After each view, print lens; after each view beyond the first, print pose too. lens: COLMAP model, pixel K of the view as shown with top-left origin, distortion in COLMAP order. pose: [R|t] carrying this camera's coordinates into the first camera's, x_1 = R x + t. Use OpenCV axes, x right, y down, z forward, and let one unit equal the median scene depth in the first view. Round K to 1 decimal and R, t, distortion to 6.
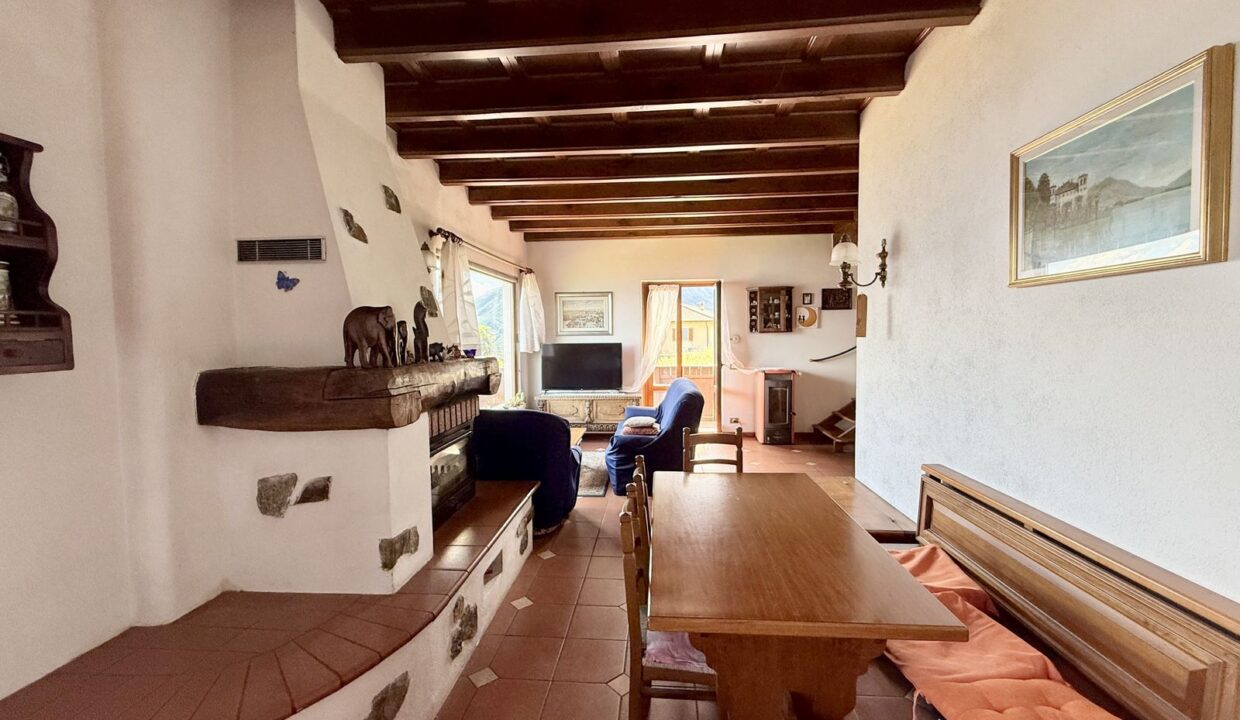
lens RADIAL K [[496.9, 0, 612.8], [0, 496.9, 357.1], [0, 0, 1]] dist [0.000965, 0.000544]
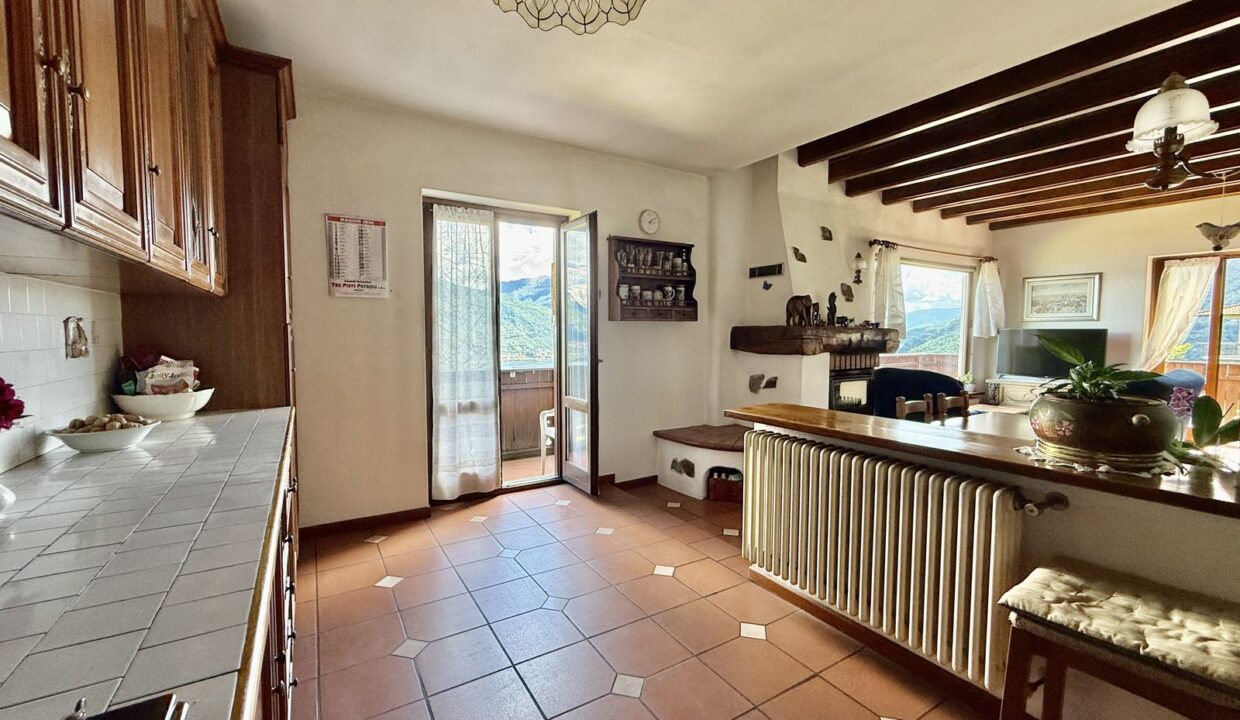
lens RADIAL K [[496.9, 0, 621.0], [0, 496.9, 359.2], [0, 0, 1]] dist [0.000965, 0.000544]
pose [[0.593273, 0.058531, -0.802870, 0.258370], [-0.049450, 0.998119, 0.036224, 0.042534], [0.803481, 0.018211, 0.595052, -0.280671]]
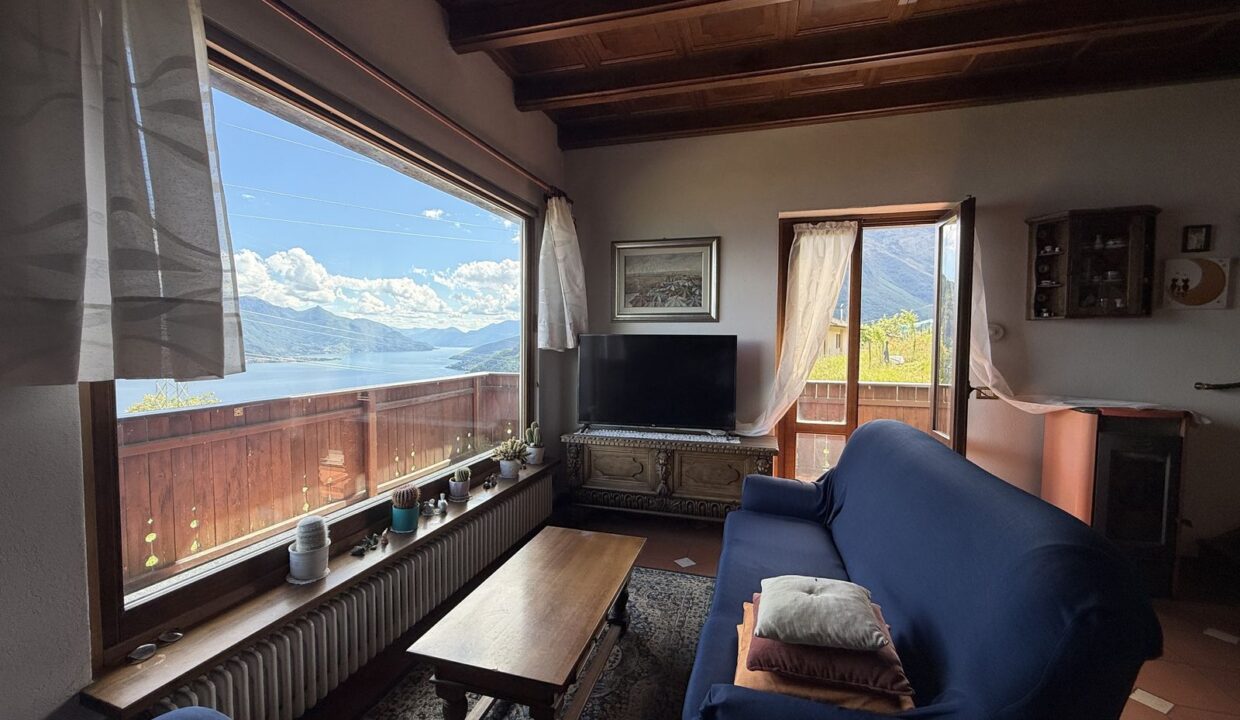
lens RADIAL K [[496.9, 0, 621.5], [0, 496.9, 361.4], [0, 0, 1]] dist [0.000965, 0.000544]
pose [[0.980384, 0.028489, -0.195025, 0.003467], [-0.028720, 0.999586, 0.001646, -0.001047], [0.194991, 0.003987, 0.980797, 0.572754]]
